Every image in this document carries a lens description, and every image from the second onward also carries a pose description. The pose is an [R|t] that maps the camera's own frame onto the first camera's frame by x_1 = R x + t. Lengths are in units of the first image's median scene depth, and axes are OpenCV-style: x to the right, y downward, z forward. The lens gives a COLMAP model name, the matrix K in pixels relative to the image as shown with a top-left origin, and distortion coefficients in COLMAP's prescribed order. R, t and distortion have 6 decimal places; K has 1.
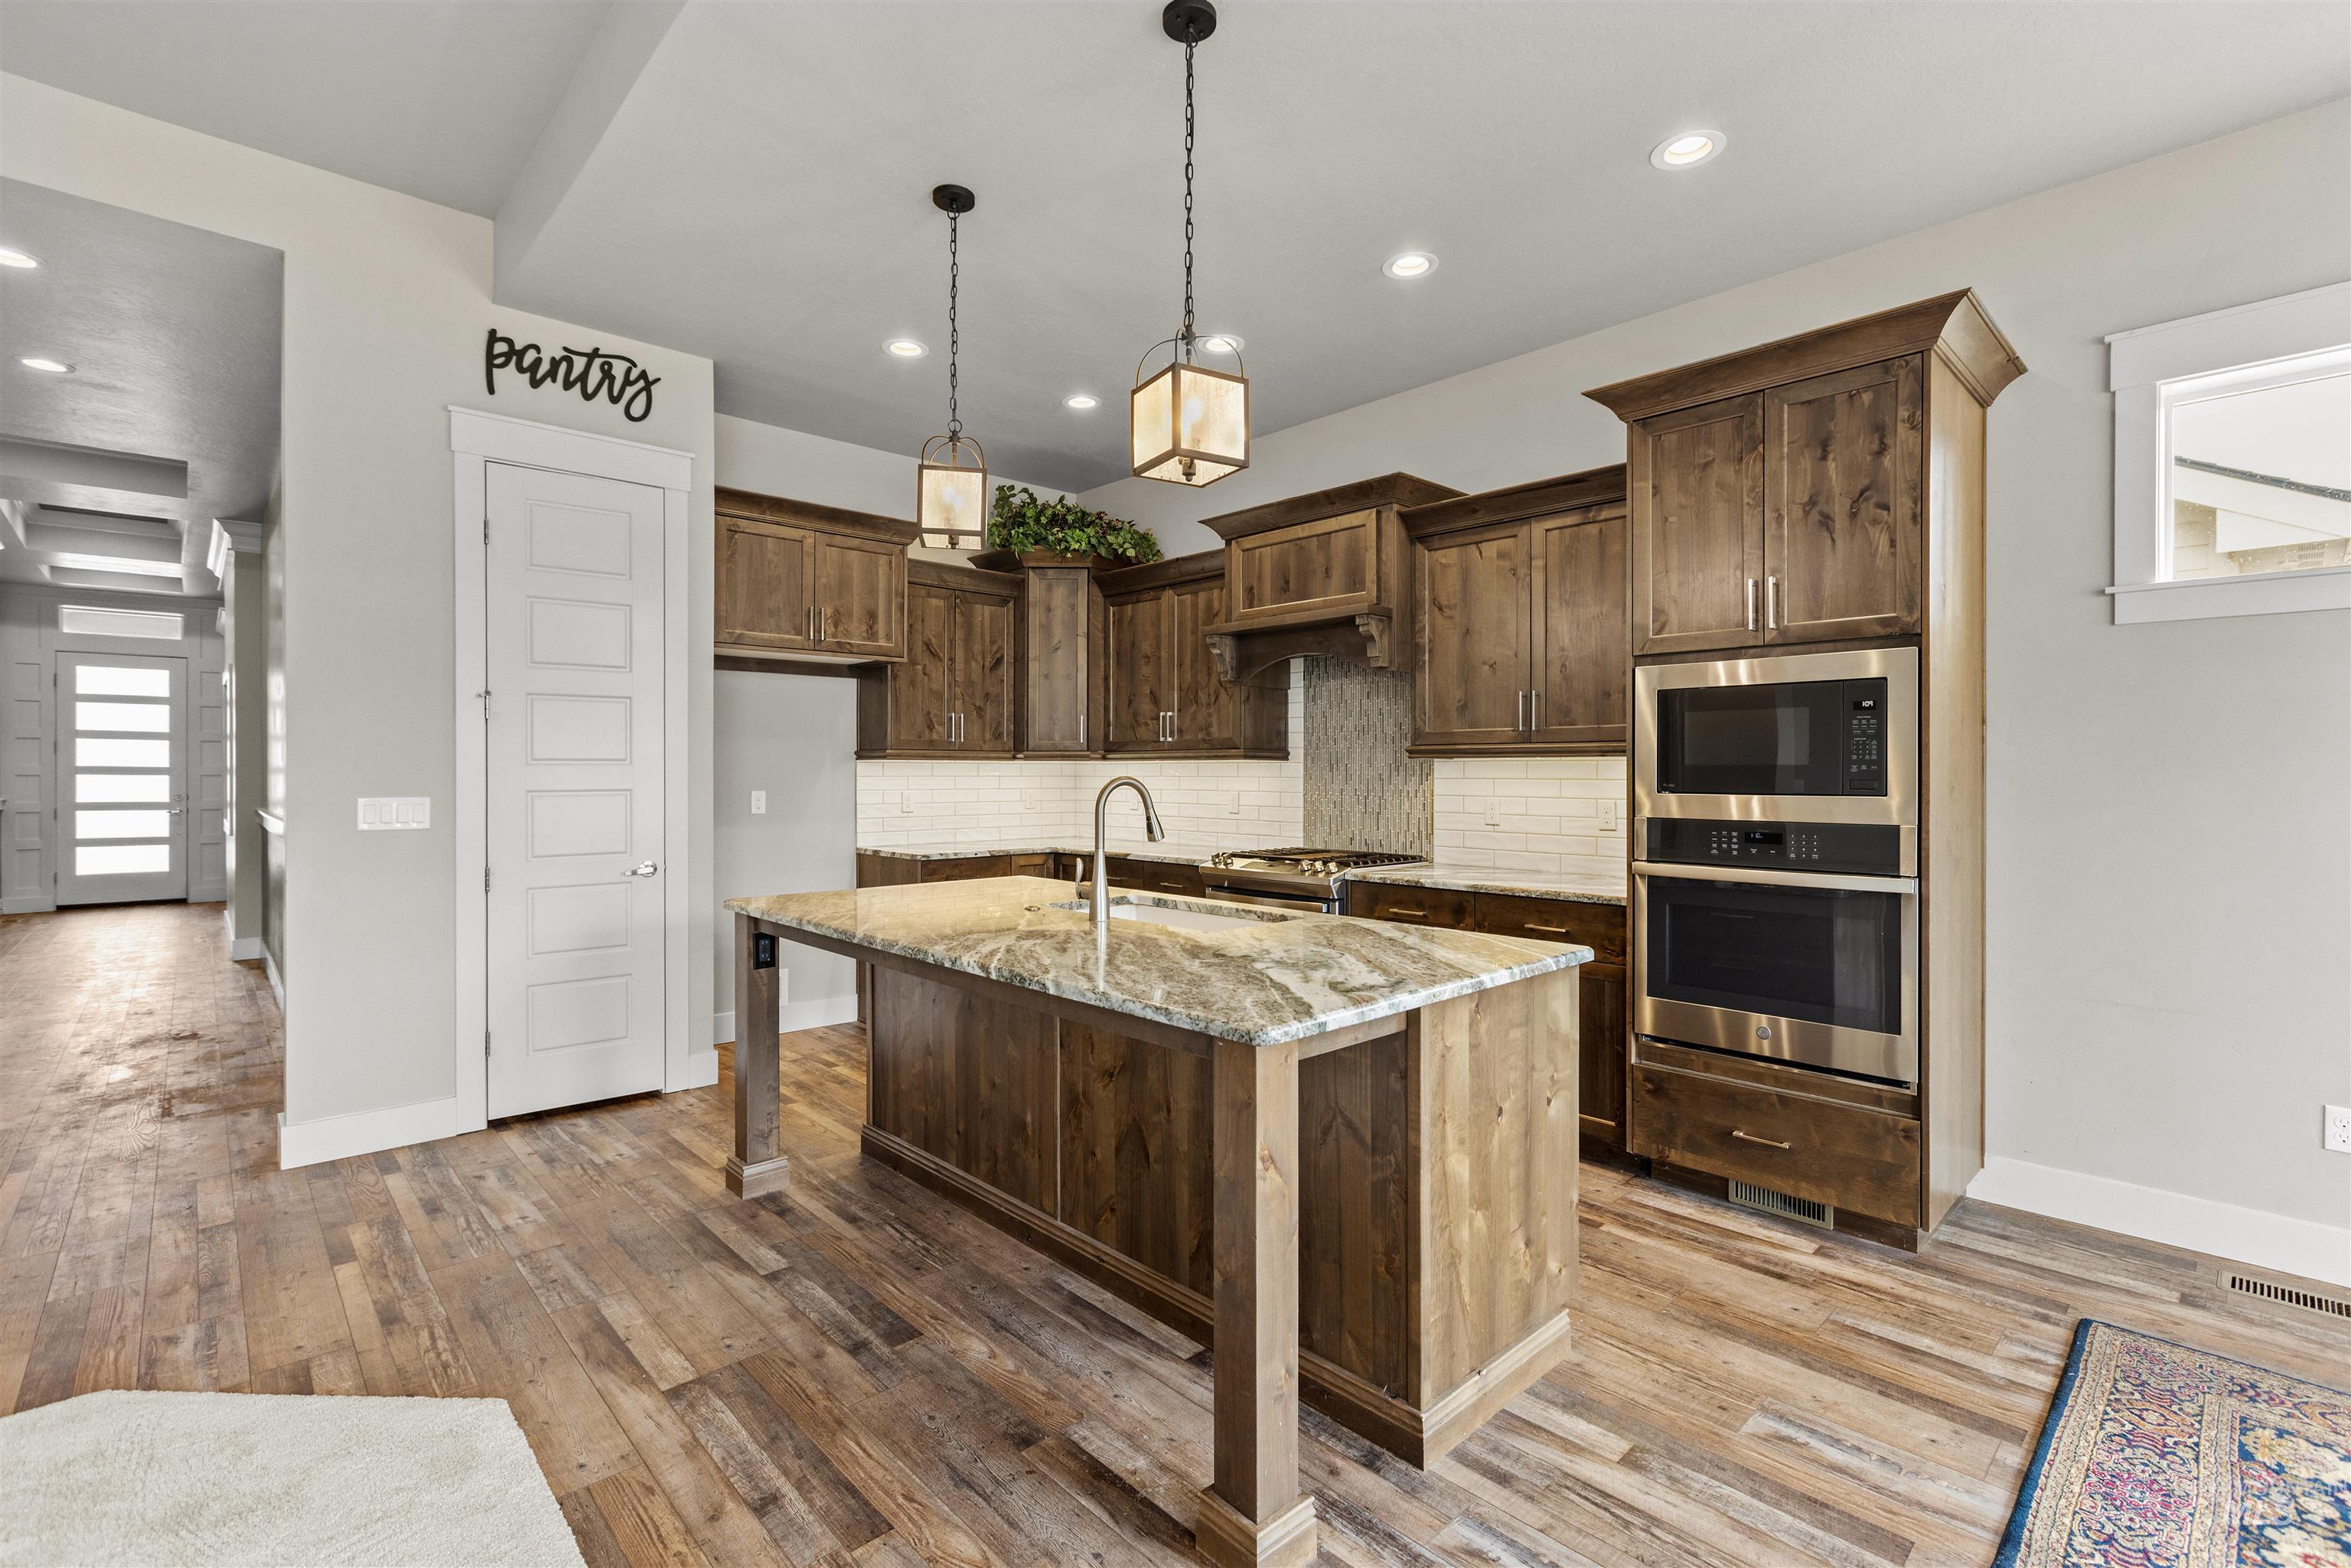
lens RADIAL K [[1050.3, 0, 1181.2], [0, 1050.3, 775.4], [0, 0, 1]] dist [0.002759, -0.001863]
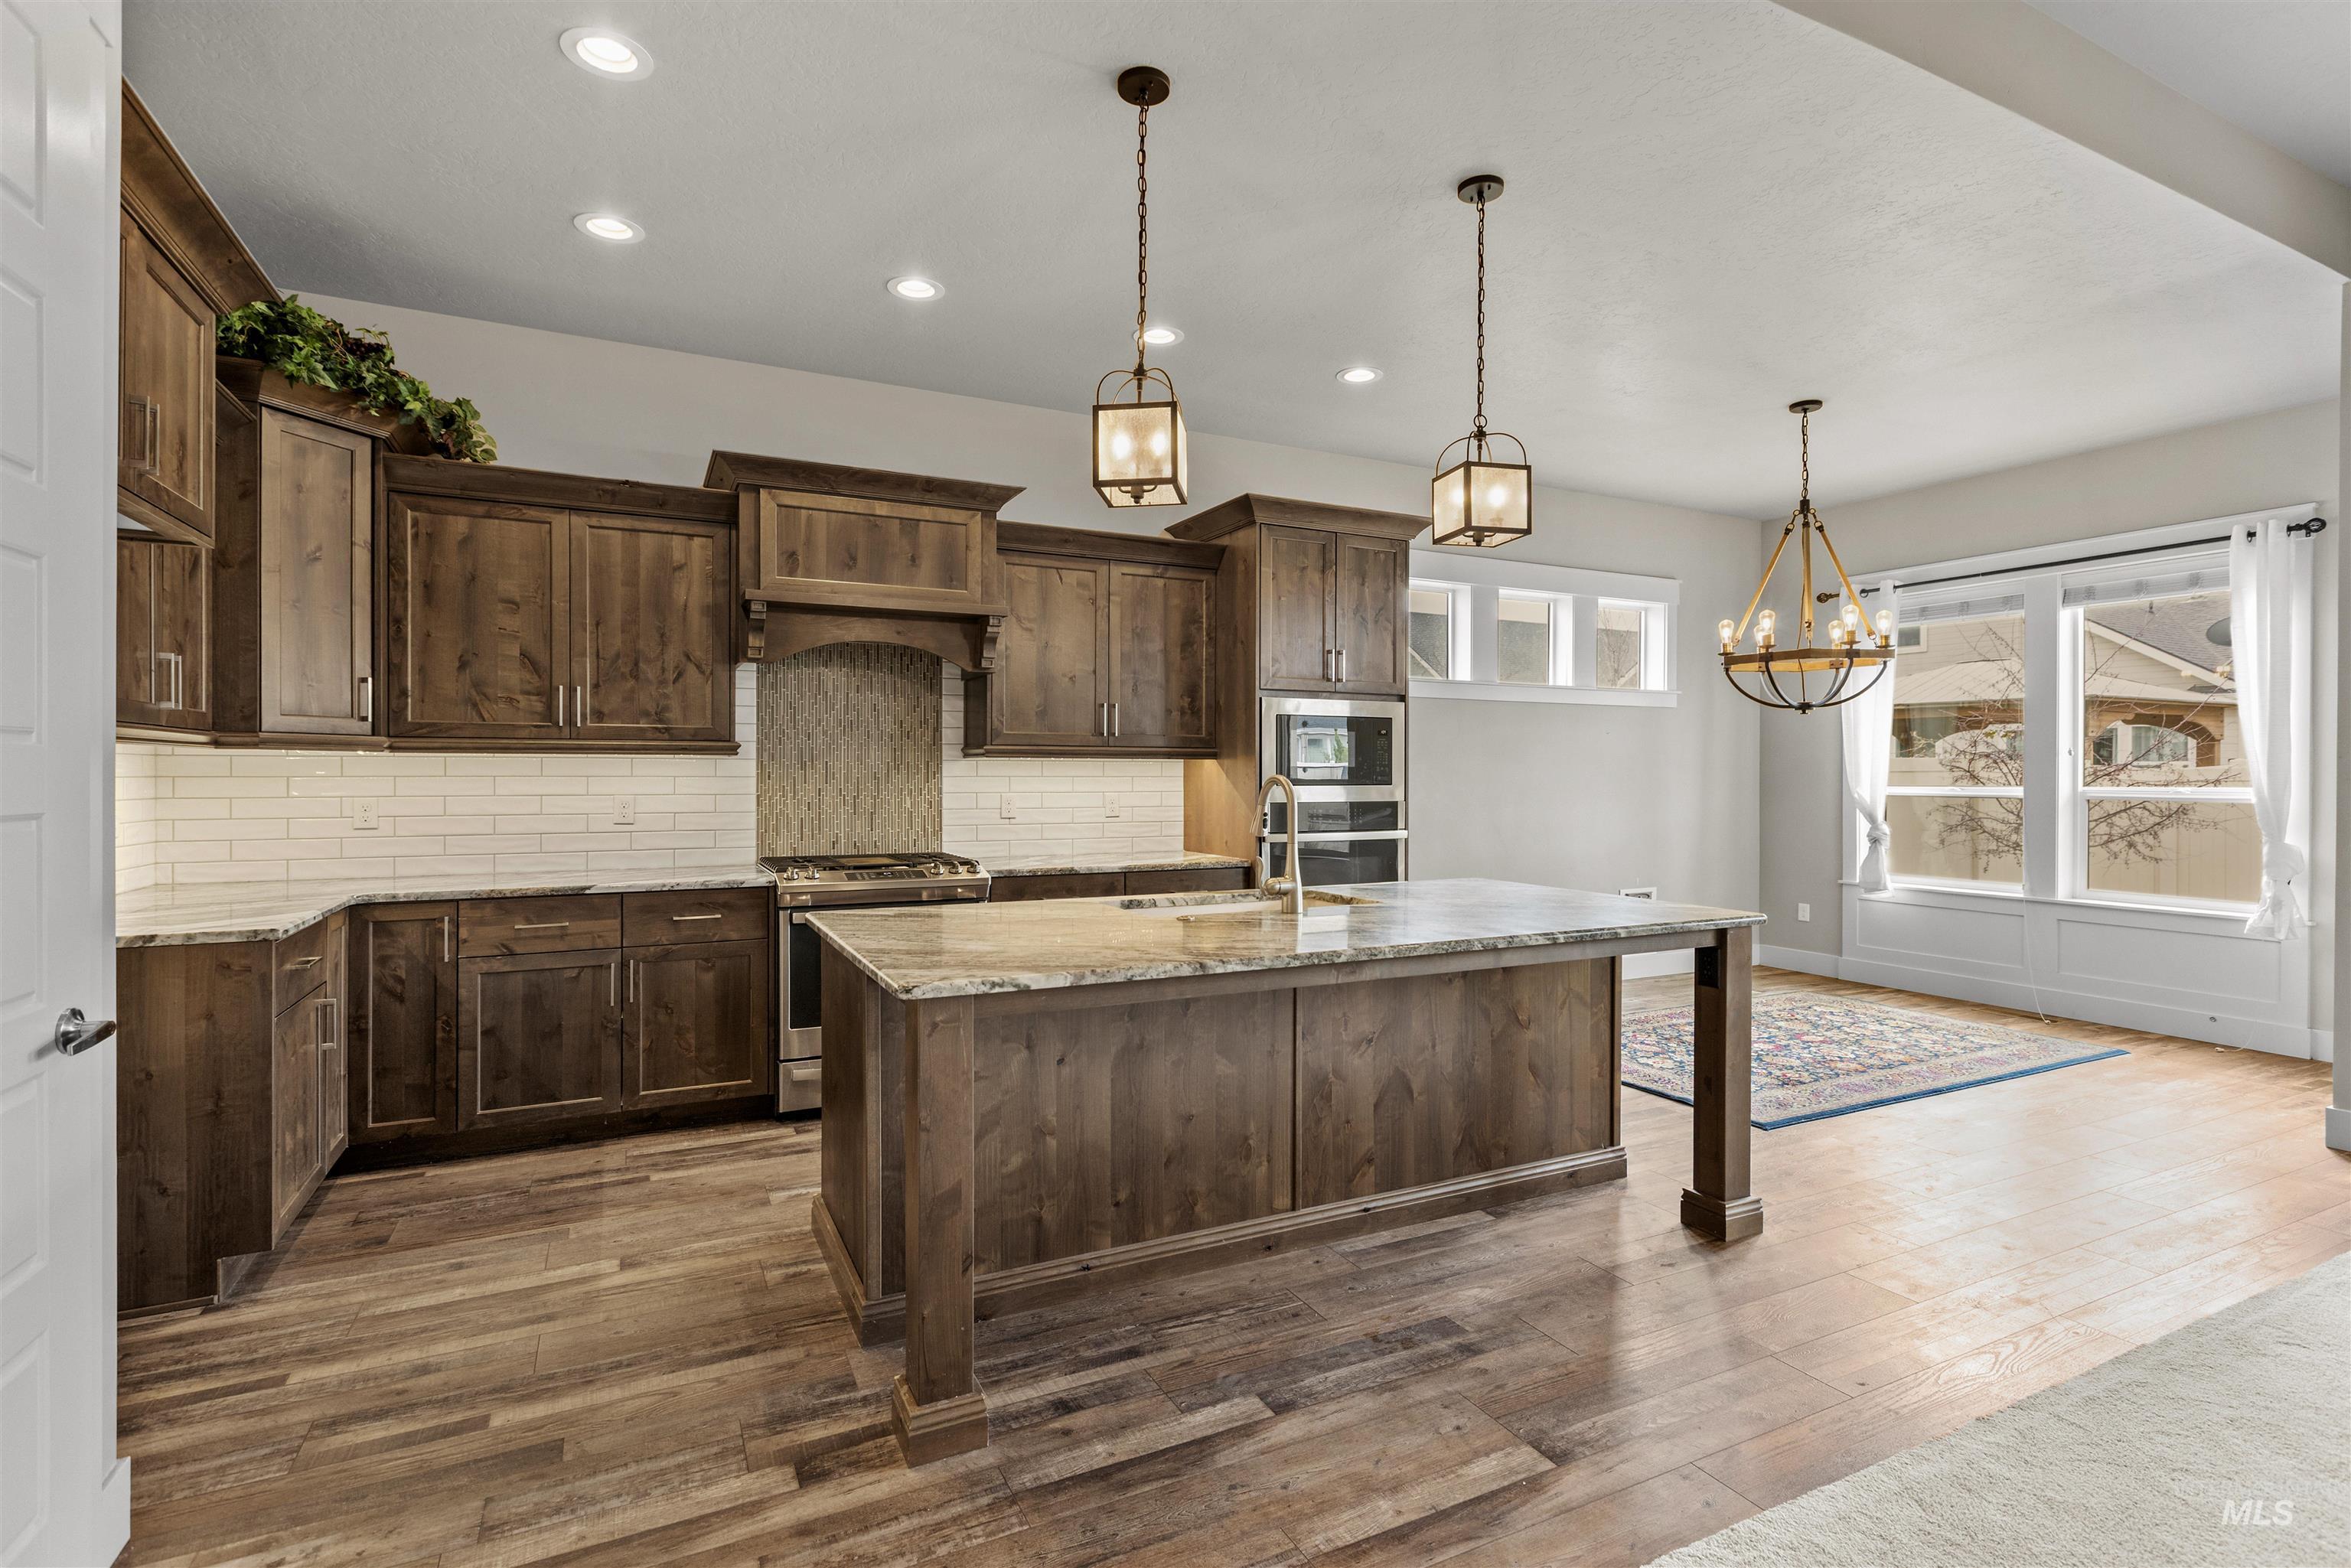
lens RADIAL K [[1050.3, 0, 1165.5], [0, 1050.3, 775.3], [0, 0, 1]] dist [0.002759, -0.001863]
pose [[0.303672, -0.003153, 0.952771, -0.966734], [-0.003230, 0.999985, 0.004339, -0.003327], [-0.952771, -0.004395, 0.303658, 0.699251]]
